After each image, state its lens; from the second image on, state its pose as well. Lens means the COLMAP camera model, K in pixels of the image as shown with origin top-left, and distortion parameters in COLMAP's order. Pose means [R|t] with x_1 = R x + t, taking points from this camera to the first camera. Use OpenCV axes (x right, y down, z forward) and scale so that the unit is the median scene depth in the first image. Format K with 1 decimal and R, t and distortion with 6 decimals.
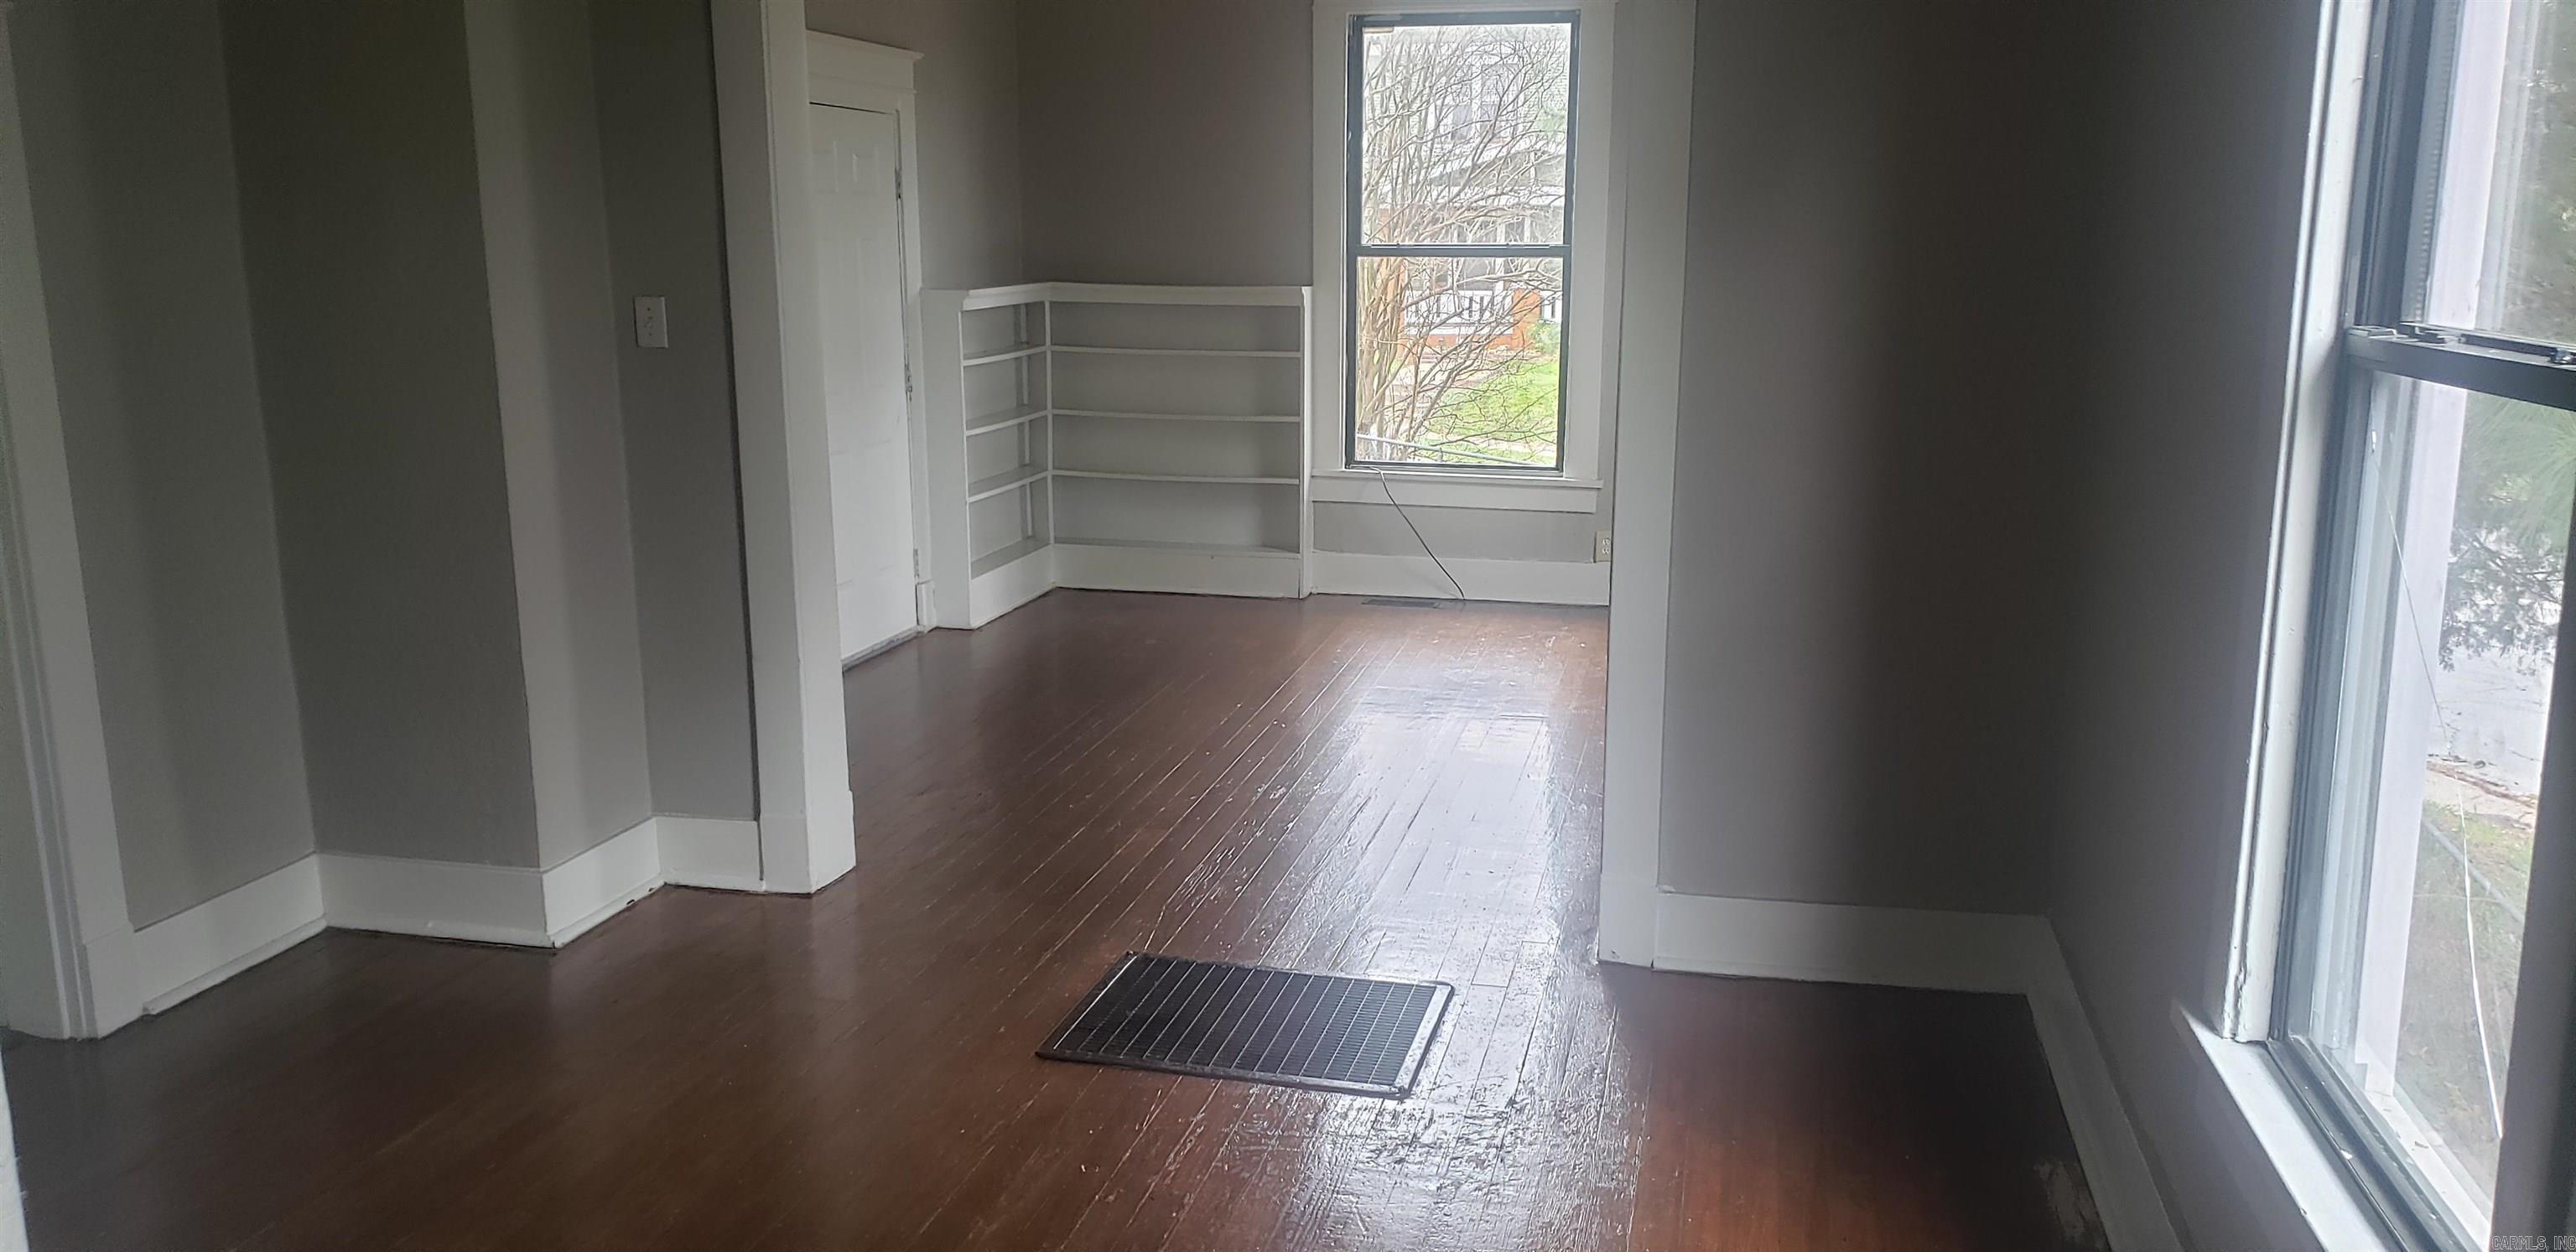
lens RADIAL K [[2033.6, 0, 1319.9], [0, 2033.6, 620.8], [0, 0, 1]] dist [0.158136, -0.325657]
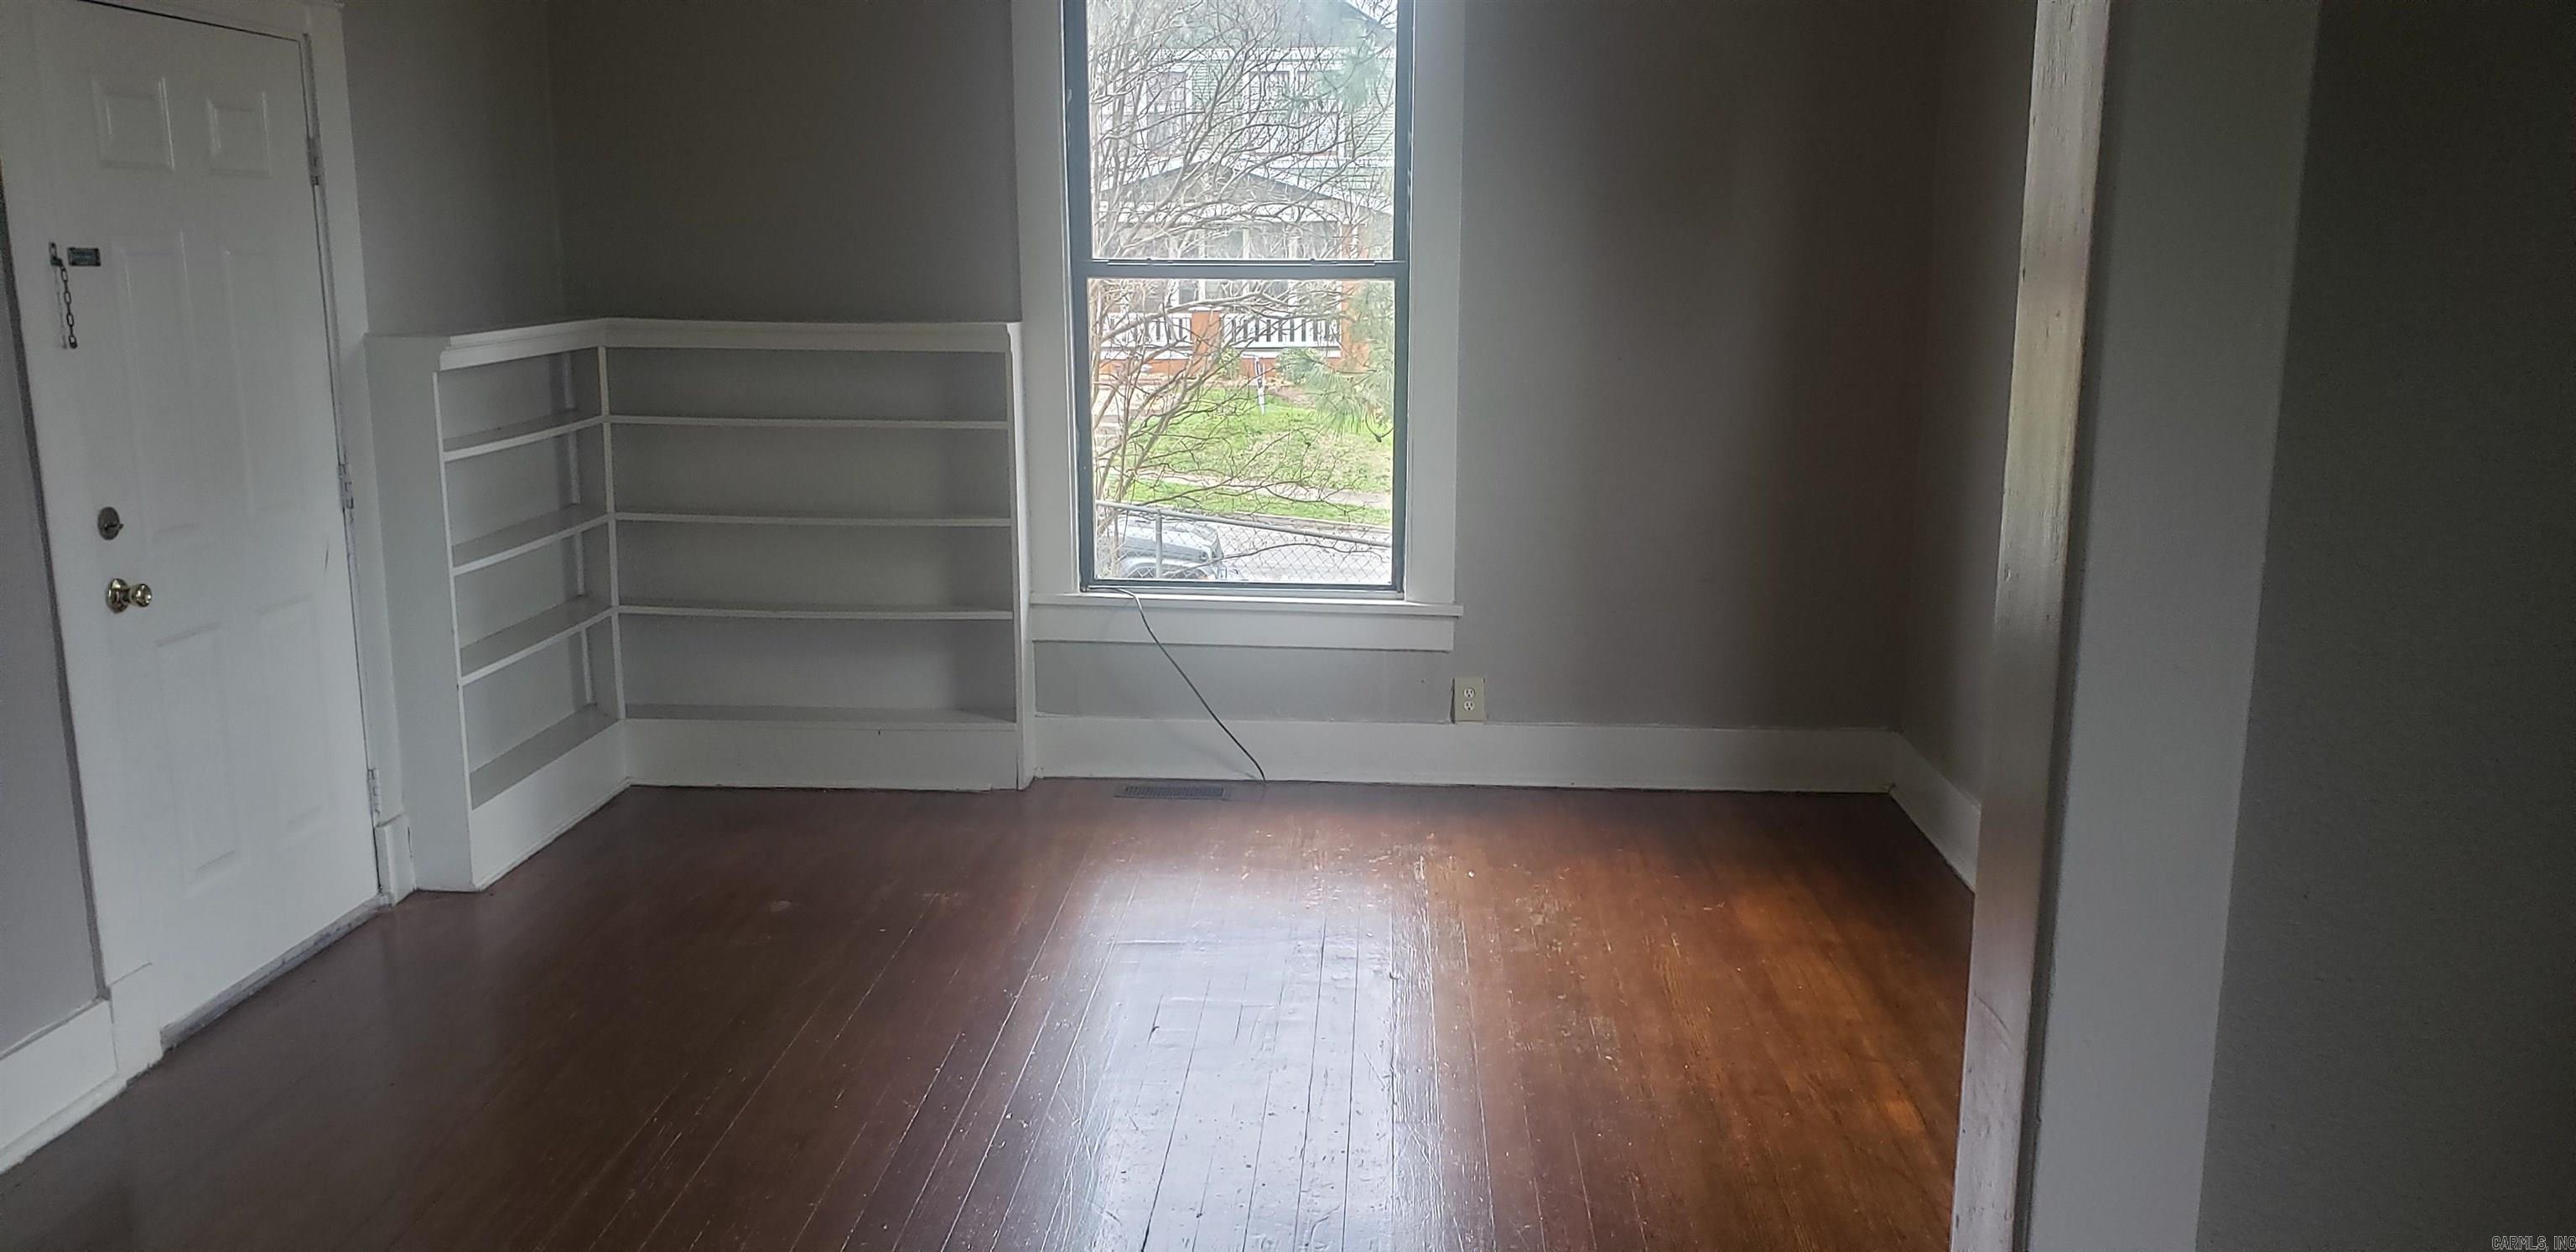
lens RADIAL K [[2033.6, 0, 1319.9], [0, 2033.6, 620.8], [0, 0, 1]] dist [0.158136, -0.325657]
pose [[0.986396, -0.031683, 0.161303, -0.018754], [0.032670, 0.999460, -0.003466, -0.061241], [-0.161106, 0.008689, 0.986899, 0.327589]]
